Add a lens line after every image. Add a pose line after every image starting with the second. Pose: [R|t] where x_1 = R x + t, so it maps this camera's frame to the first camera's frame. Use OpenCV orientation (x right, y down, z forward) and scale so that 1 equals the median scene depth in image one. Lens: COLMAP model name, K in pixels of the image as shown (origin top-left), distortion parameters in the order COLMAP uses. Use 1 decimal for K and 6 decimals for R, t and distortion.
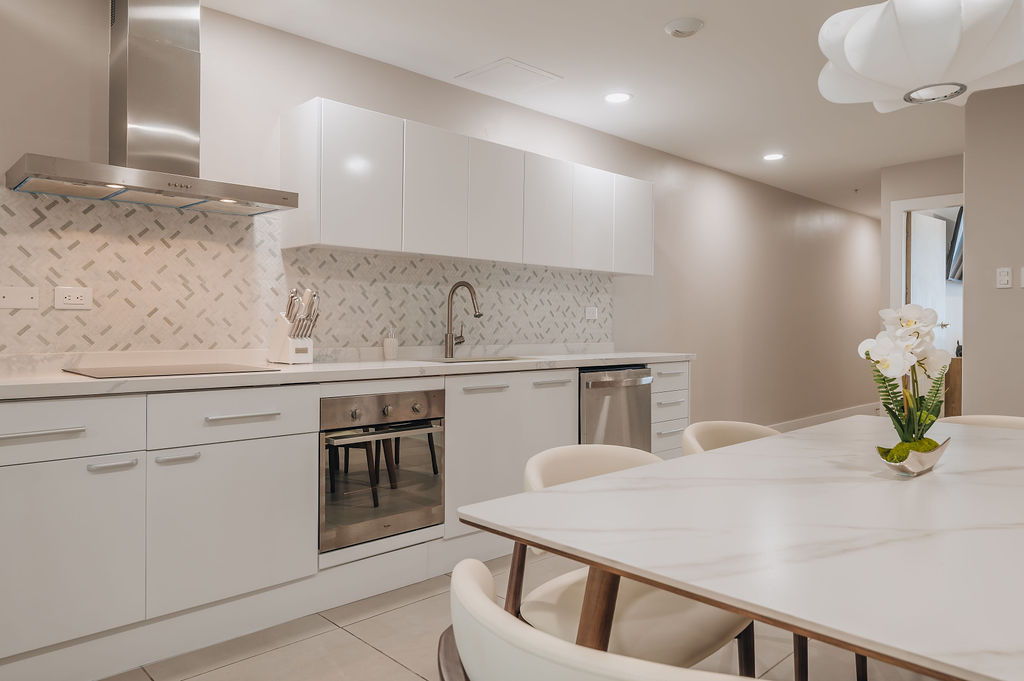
lens RADIAL K [[691.9, 0, 511.9], [0, 691.9, 327.1], [0, 0, 1]] dist [-0.004013, -0.000478]
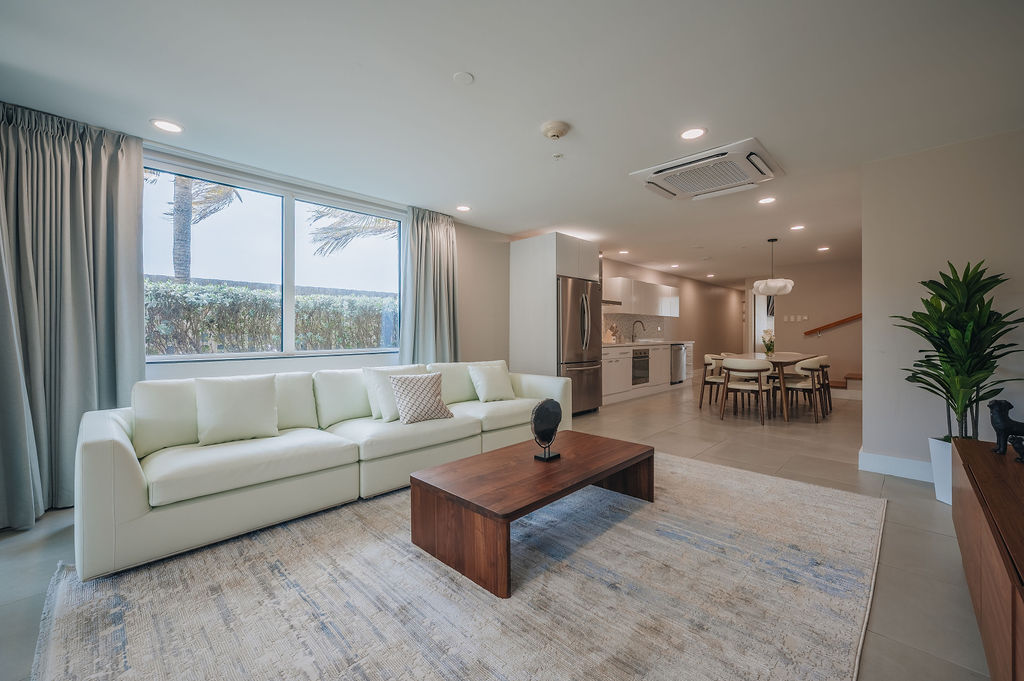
lens RADIAL K [[415.6, 0, 510.2], [0, 415.6, 333.1], [0, 0, 1]] dist [0.000596, -0.000129]
pose [[0.999768, -0.004904, 0.020963, -0.855476], [0.004963, 0.999984, -0.002772, 0.001572], [-0.020949, 0.002876, 0.999776, -1.245579]]
